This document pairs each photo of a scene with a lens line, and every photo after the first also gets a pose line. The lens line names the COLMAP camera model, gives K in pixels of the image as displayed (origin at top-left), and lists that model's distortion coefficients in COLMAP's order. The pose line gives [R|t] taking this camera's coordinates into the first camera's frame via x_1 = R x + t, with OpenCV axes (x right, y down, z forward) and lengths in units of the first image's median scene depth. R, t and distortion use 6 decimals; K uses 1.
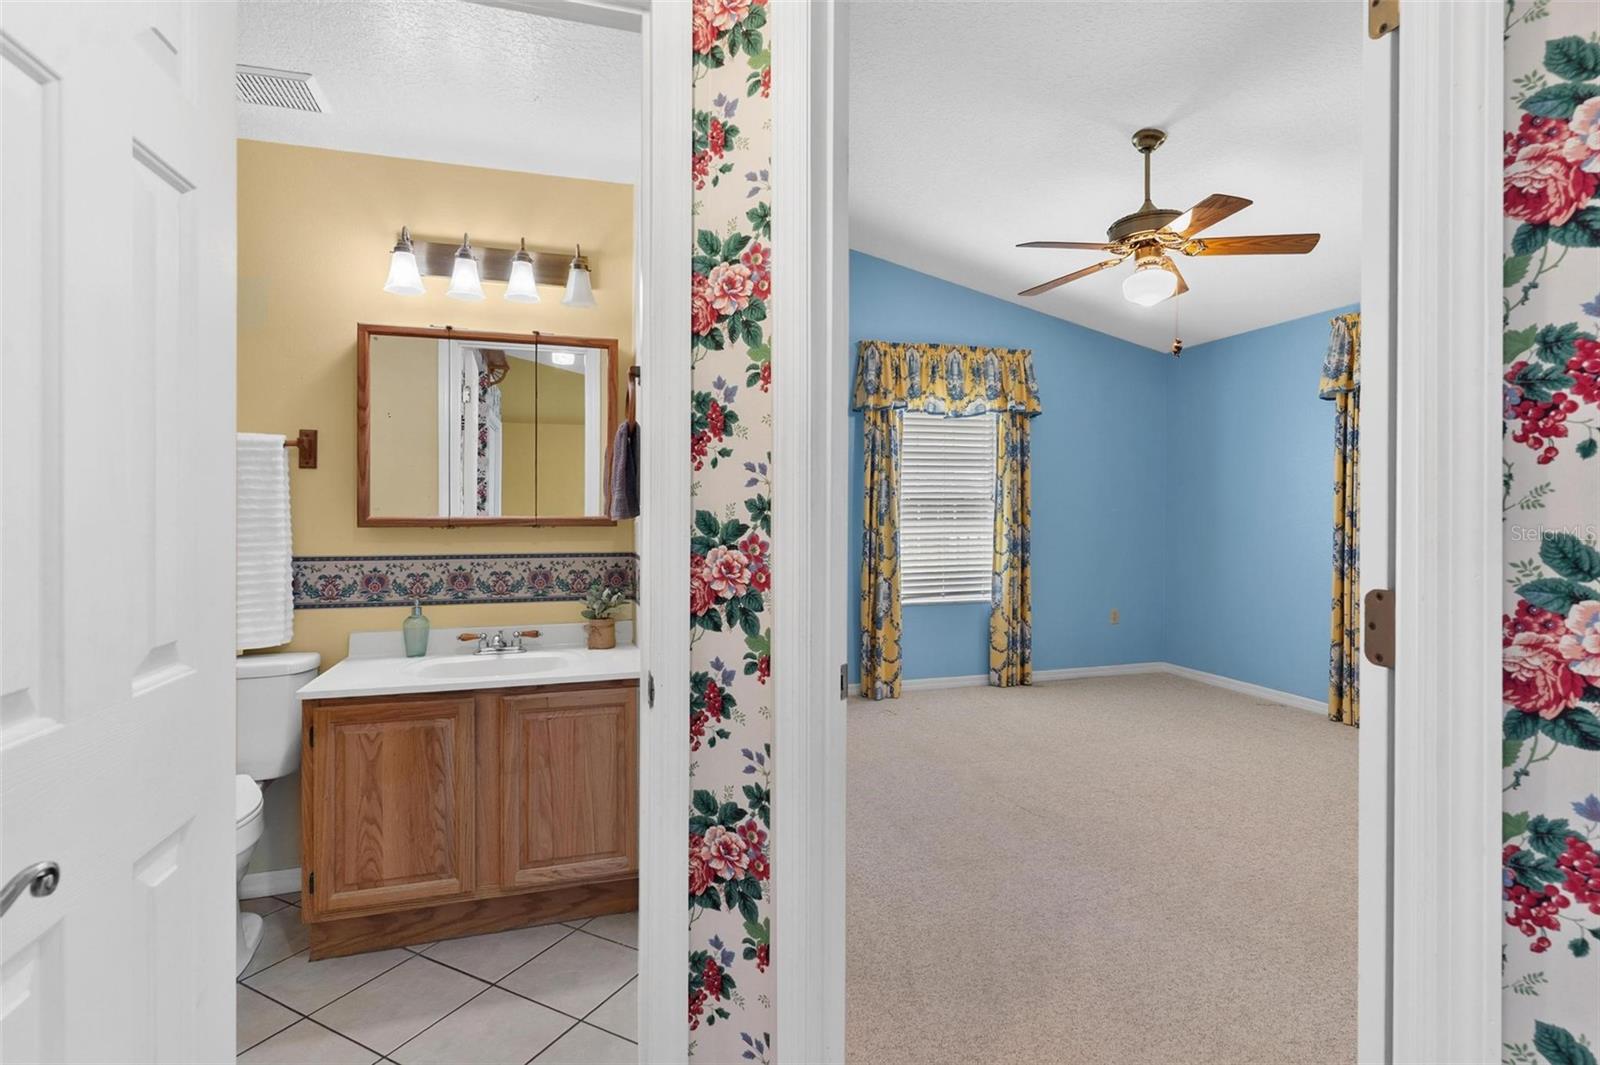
lens RADIAL K [[786.4, 0, 794.9], [0, 786.4, 514.4], [0, 0, 1]] dist [0.002507, -0.000385]
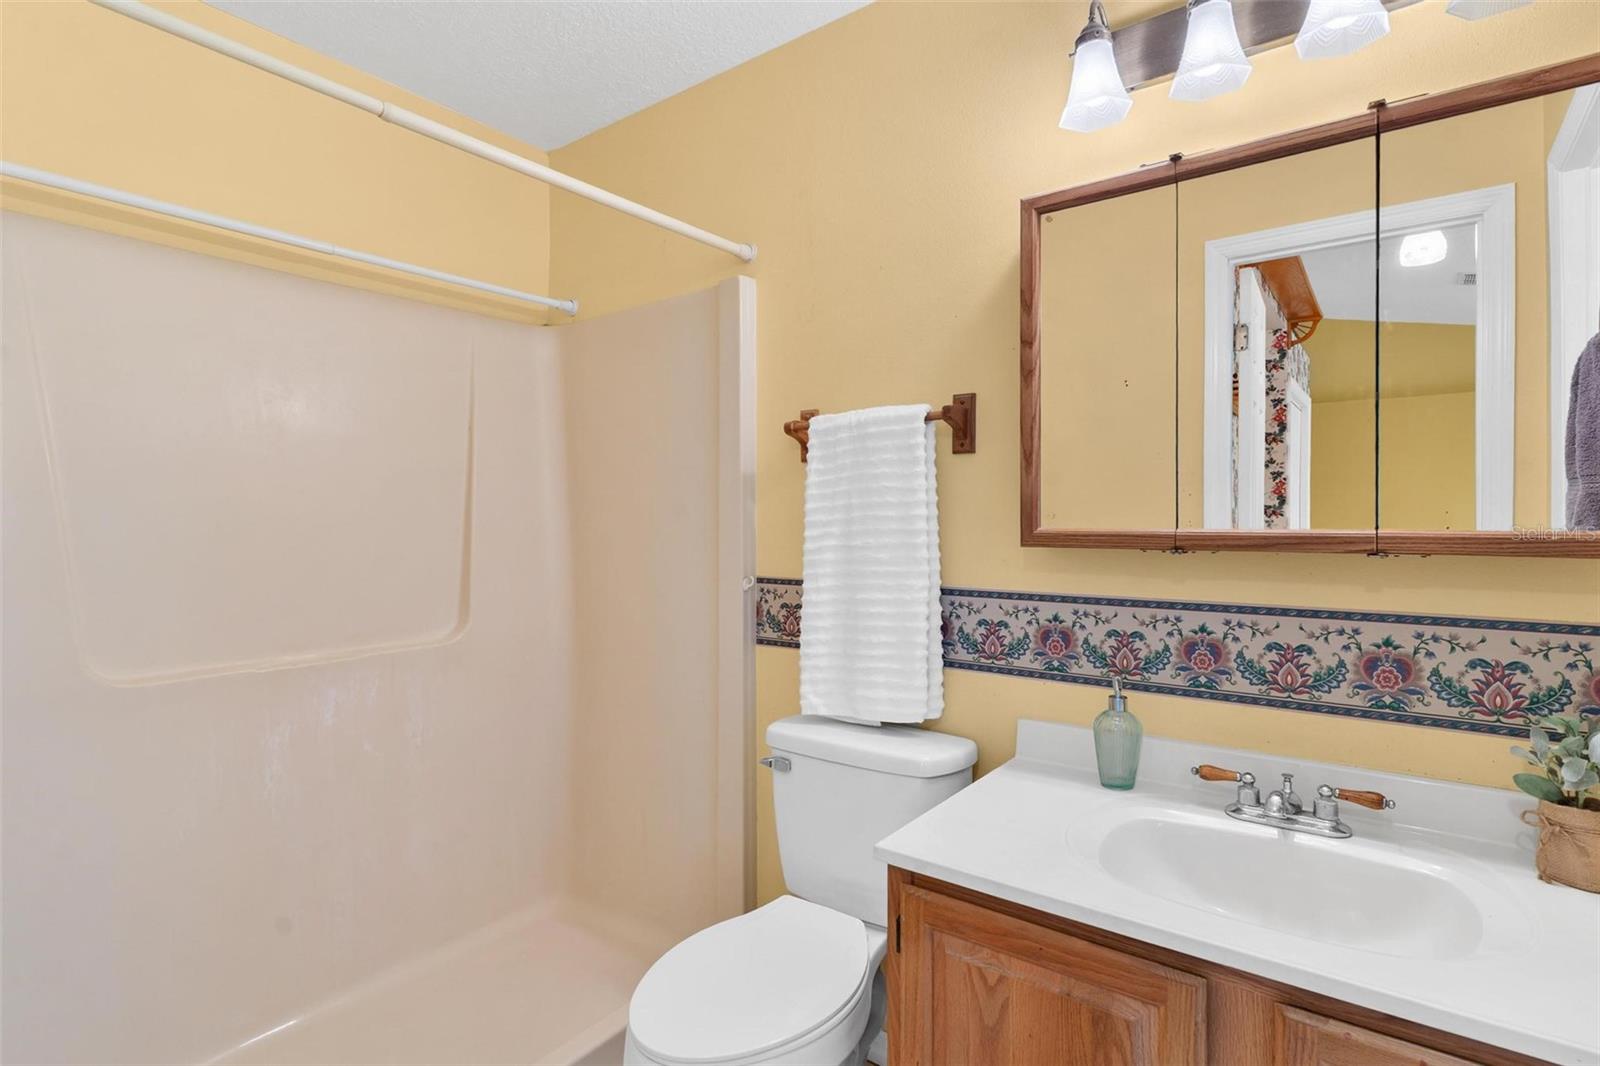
lens RADIAL K [[791.7, 0, 800.6], [0, 791.7, 519.8], [0, 0, 1]] dist [0.004360, 0.000344]
pose [[0.595873, -0.001486, -0.803078, -0.172515], [-0.000700, 0.999997, -0.002369, -0.002041], [0.803079, 0.001973, 0.595870, 0.500030]]
